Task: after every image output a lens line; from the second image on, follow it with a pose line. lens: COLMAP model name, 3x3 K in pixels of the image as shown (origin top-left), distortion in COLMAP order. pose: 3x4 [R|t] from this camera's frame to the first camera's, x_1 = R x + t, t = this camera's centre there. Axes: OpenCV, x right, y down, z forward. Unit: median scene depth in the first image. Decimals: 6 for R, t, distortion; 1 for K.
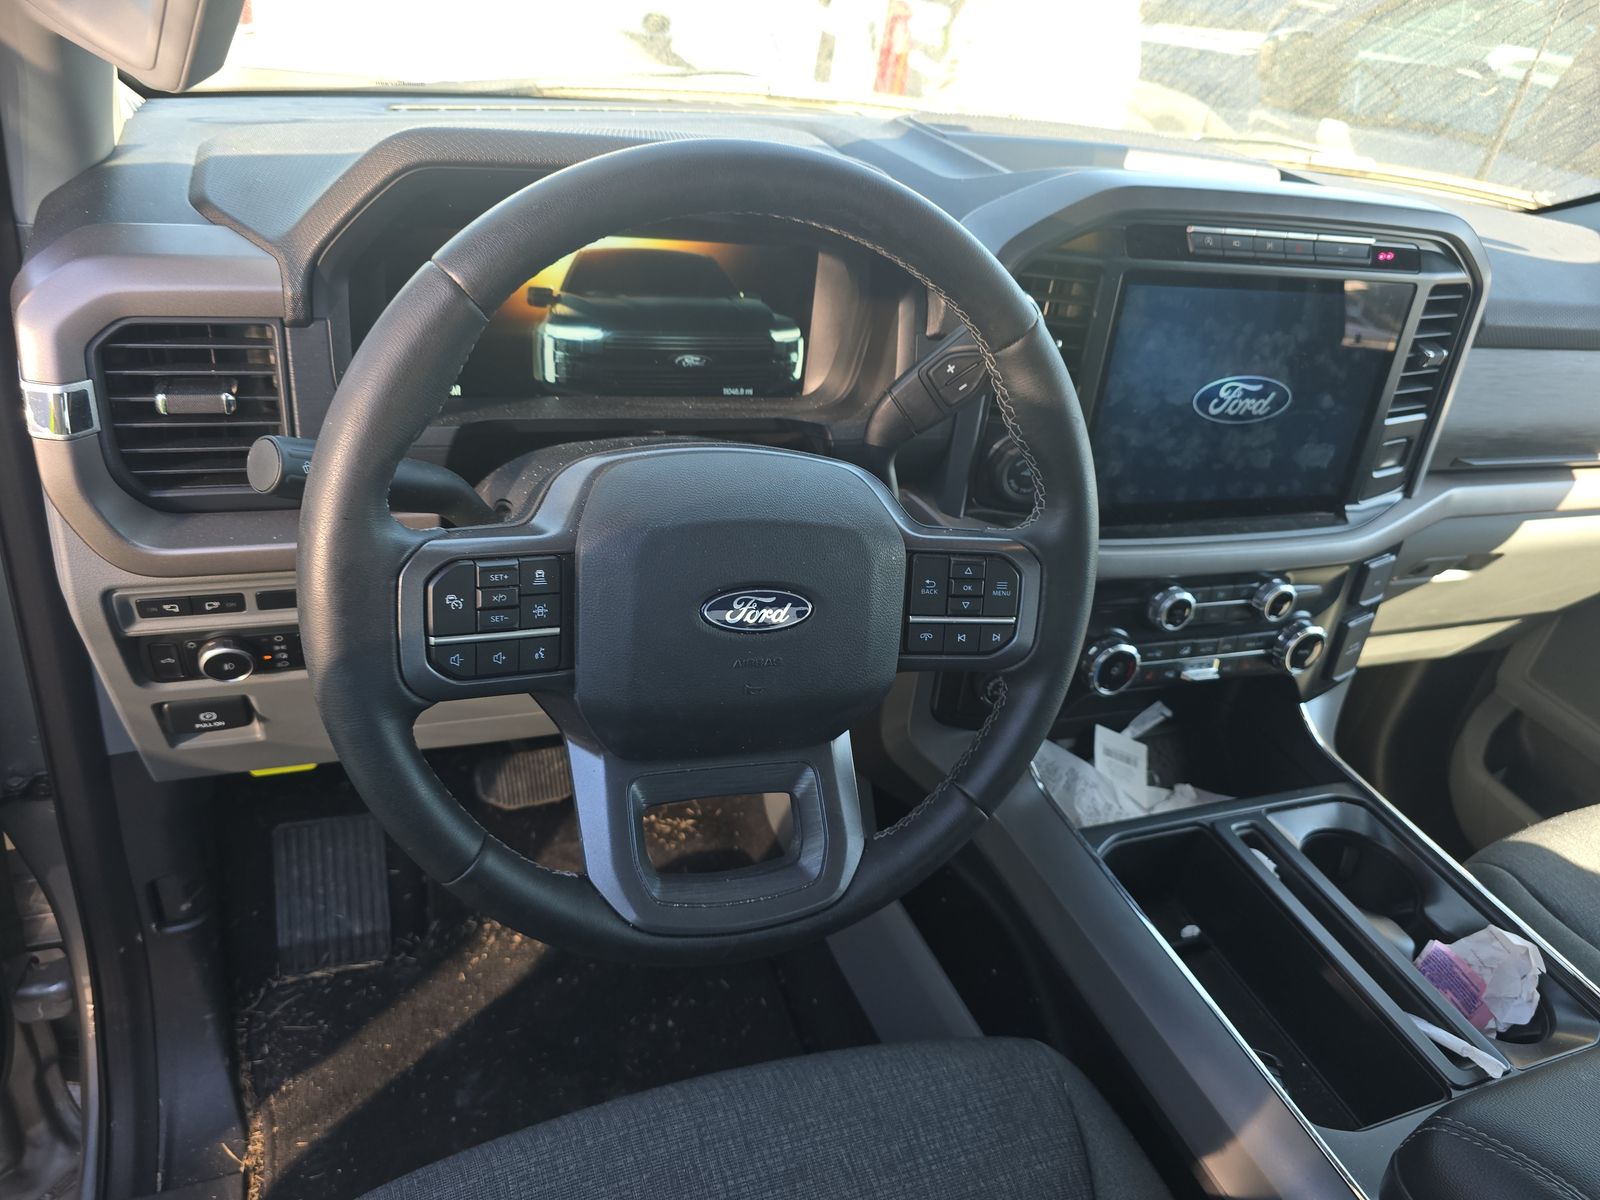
lens RADIAL K [[1090.8, 0, 797.4], [0, 1090.8, 602.6], [0, 0, 1]] dist [0.014723, -0.001233]
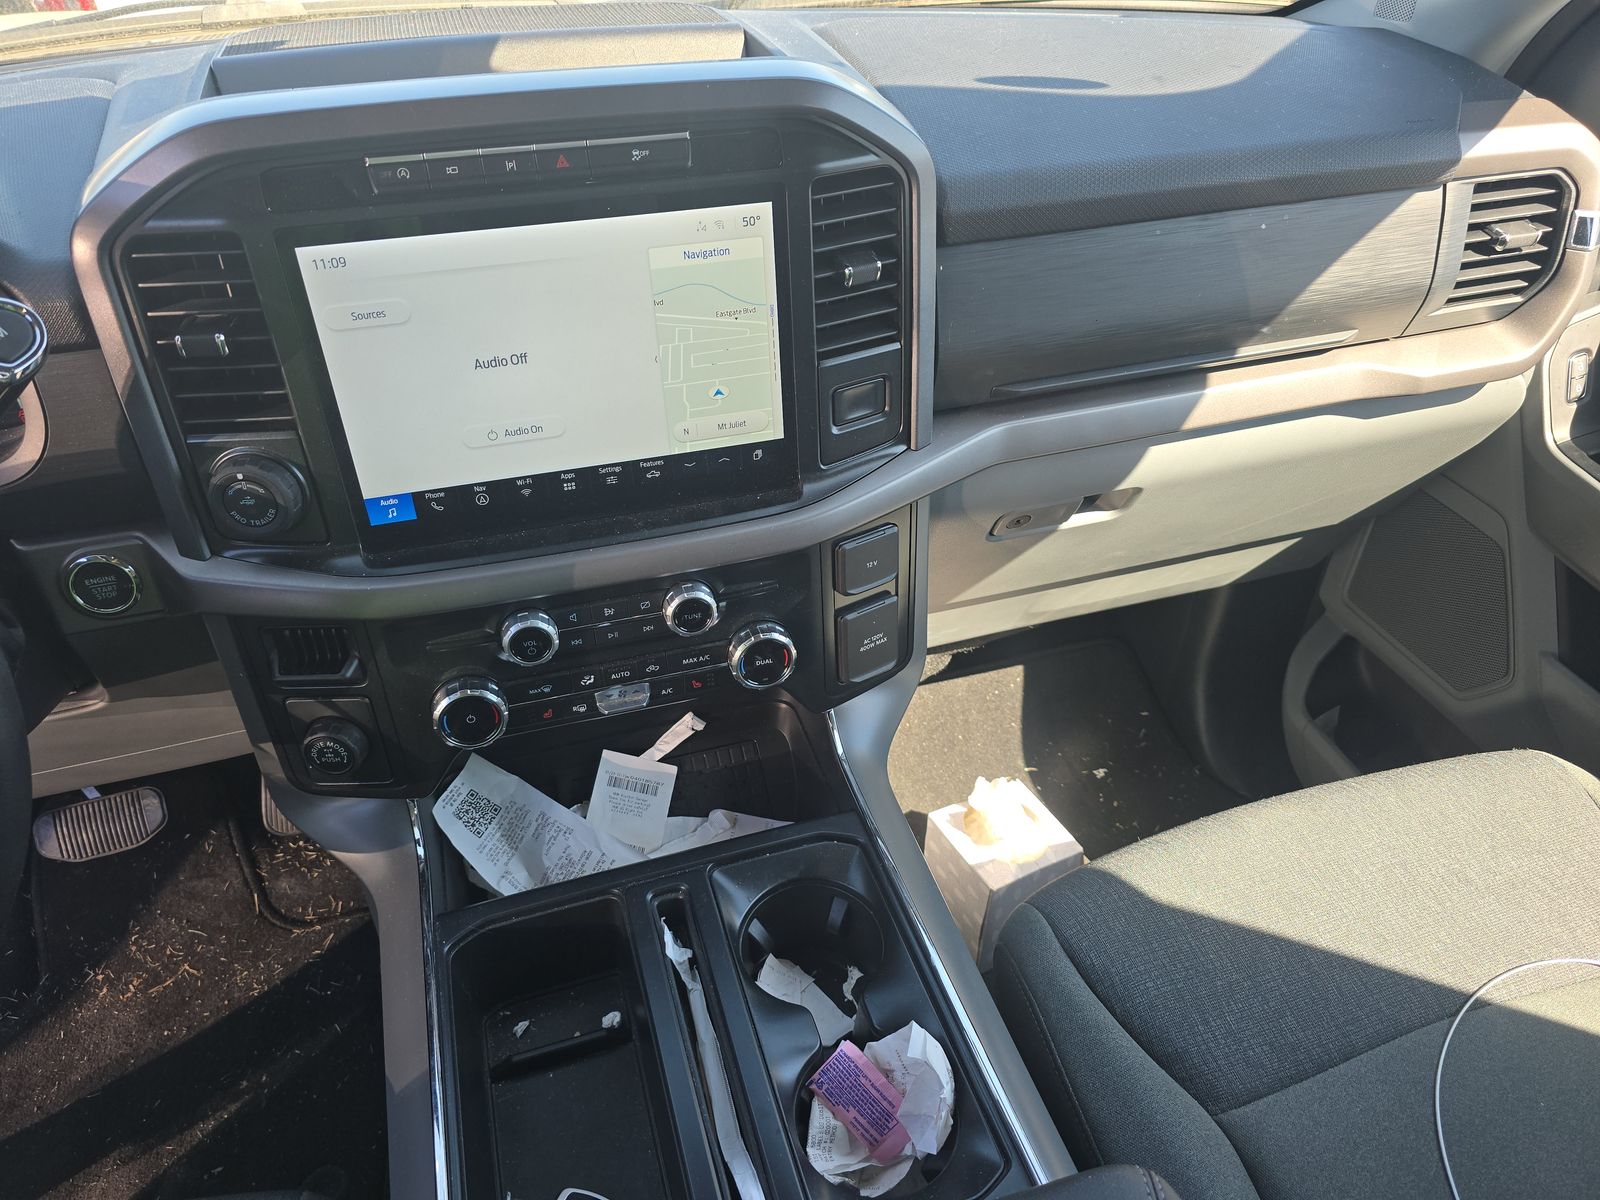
lens RADIAL K [[1064.5, 0, 795.7], [0, 1064.5, 597.3], [0, 0, 1]] dist [0.060172, -0.061585]
pose [[0.984725, -0.084587, -0.152191, 0.581203], [0.098157, 0.991622, 0.083973, -0.062980], [0.143813, -0.097629, 0.984777, 0.227638]]
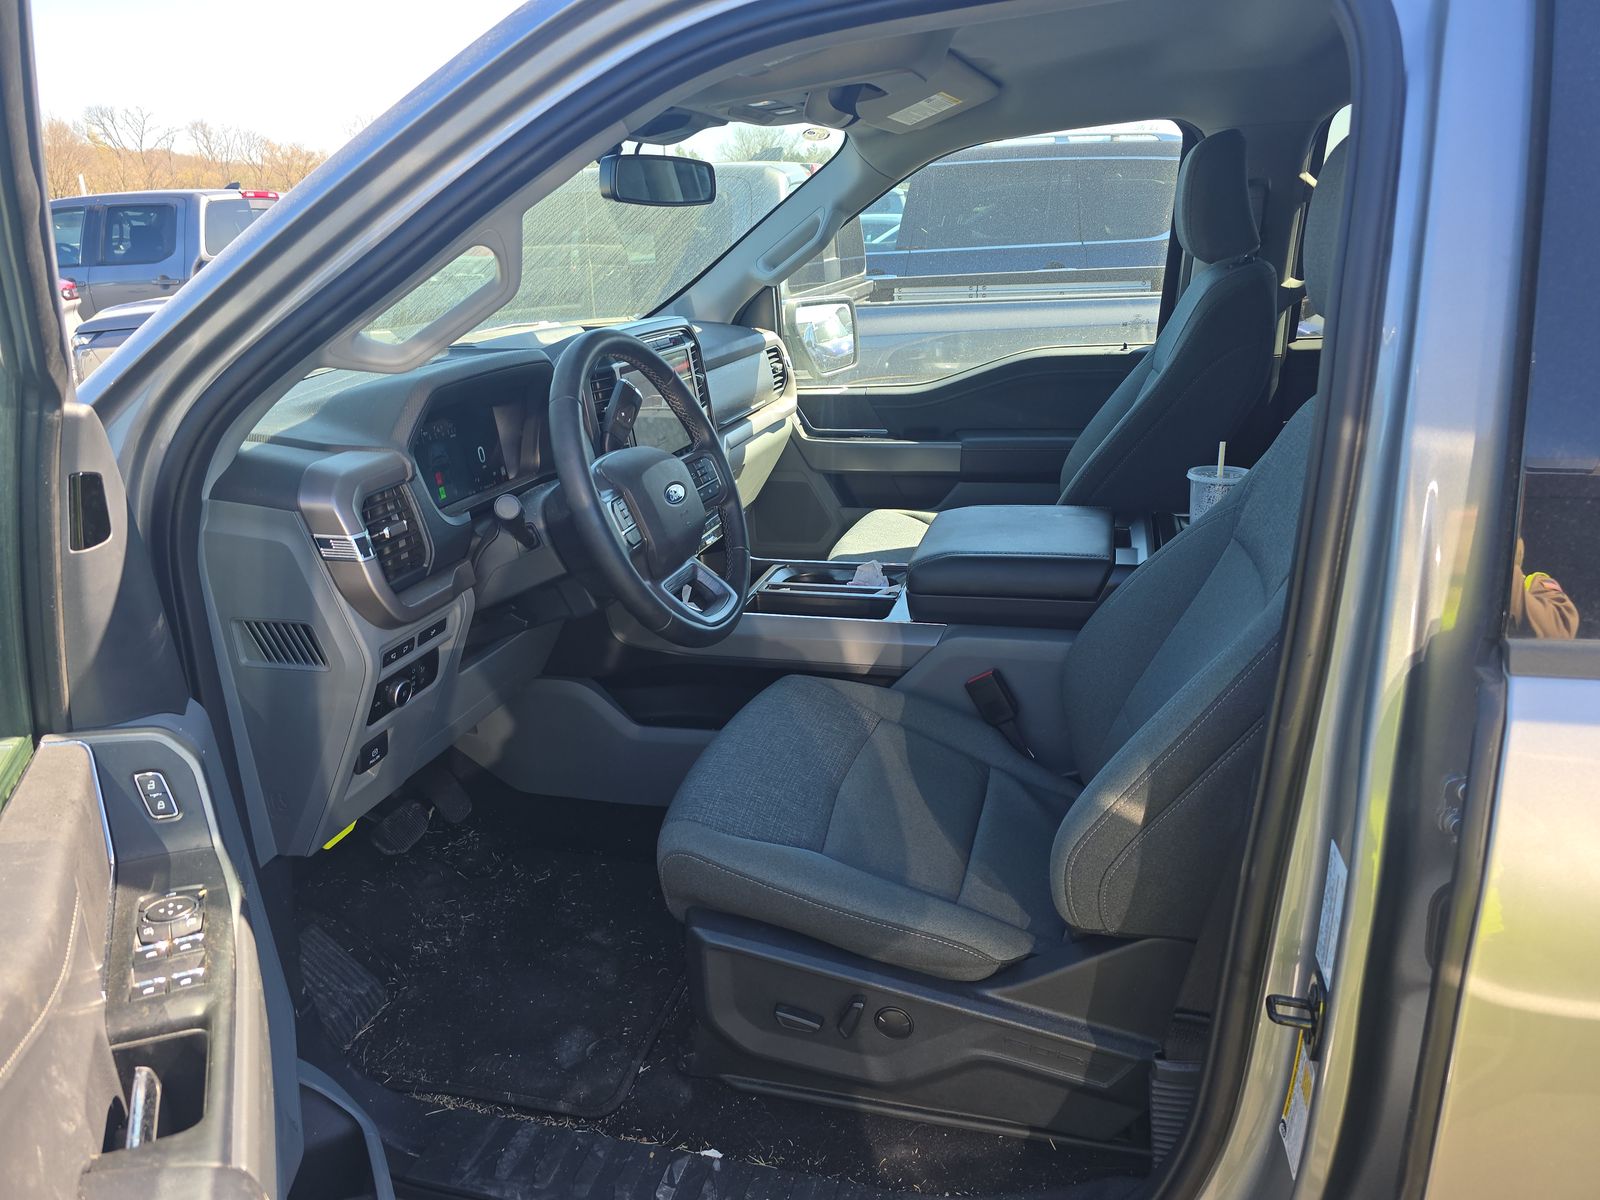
lens RADIAL K [[1064.5, 0, 795.7], [0, 1064.5, 597.3], [0, 0, 1]] dist [0.060172, -0.061585]
pose [[0.579964, -0.414739, 0.701165, -0.954631], [0.532510, 0.844366, 0.058980, 0.118190], [-0.616501, 0.339172, 0.710555, -0.478844]]
